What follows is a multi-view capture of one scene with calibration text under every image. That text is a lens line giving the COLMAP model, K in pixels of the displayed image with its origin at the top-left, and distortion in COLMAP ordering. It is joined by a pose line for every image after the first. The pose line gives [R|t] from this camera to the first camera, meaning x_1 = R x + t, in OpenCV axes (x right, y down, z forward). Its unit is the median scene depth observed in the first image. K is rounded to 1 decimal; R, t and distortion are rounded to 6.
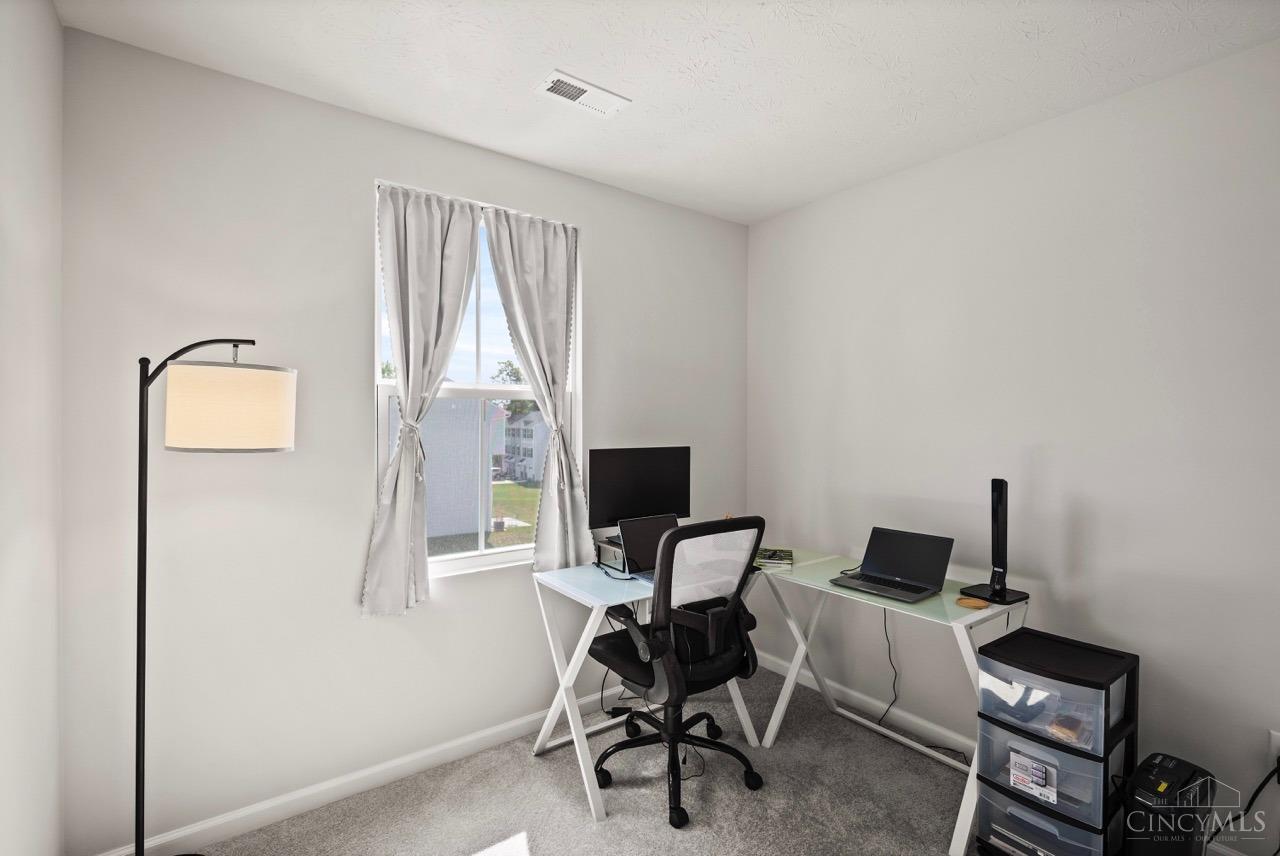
lens RADIAL K [[573.5, 0, 641.0], [0, 573.5, 428.5], [0, 0, 1]] dist [-0.000189, -0.000425]
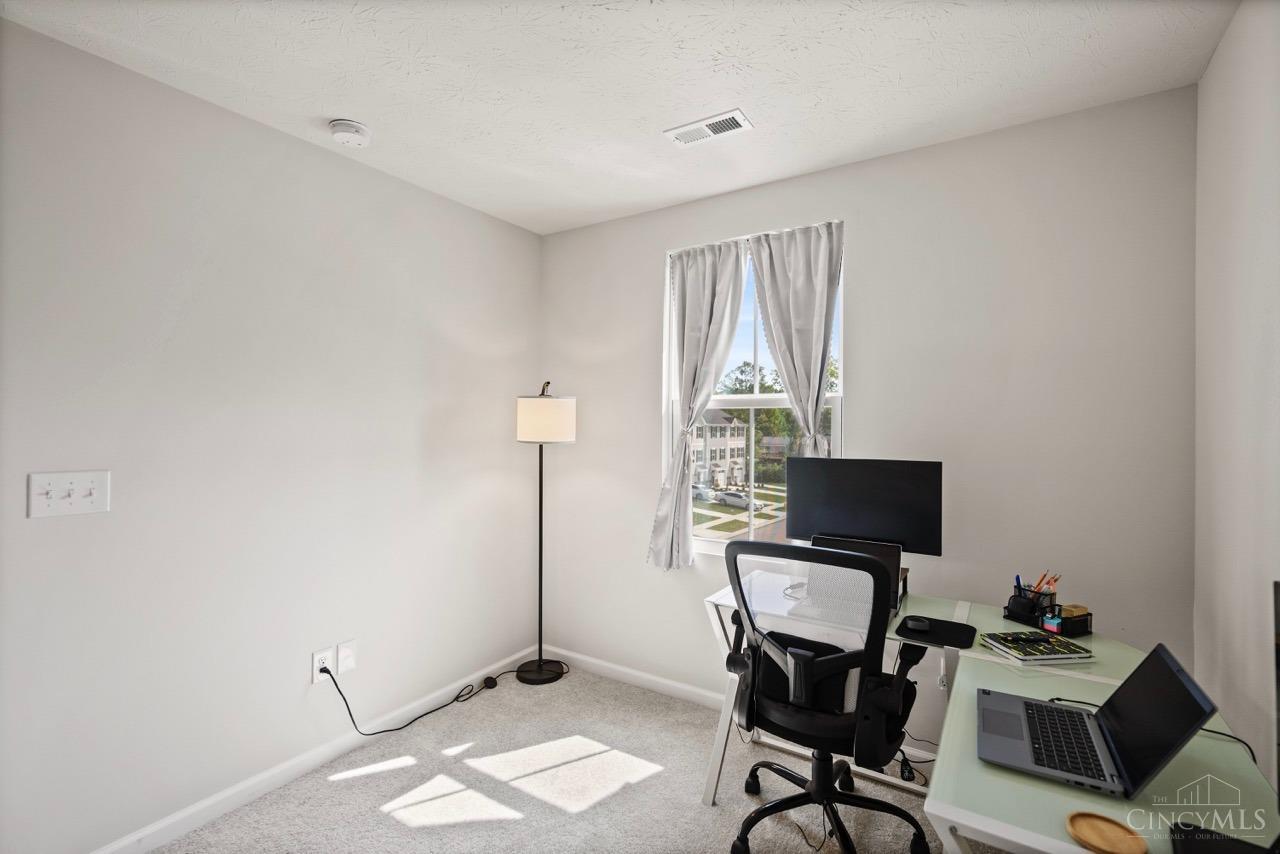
lens RADIAL K [[573.5, 0, 650.4], [0, 573.5, 419.7], [0, 0, 1]] dist [-0.000189, -0.000425]
pose [[0.383590, -0.002275, -0.923501, 0.729654], [-0.004469, 0.999981, -0.004320, -0.021609], [0.923493, 0.005784, 0.383572, 0.402567]]
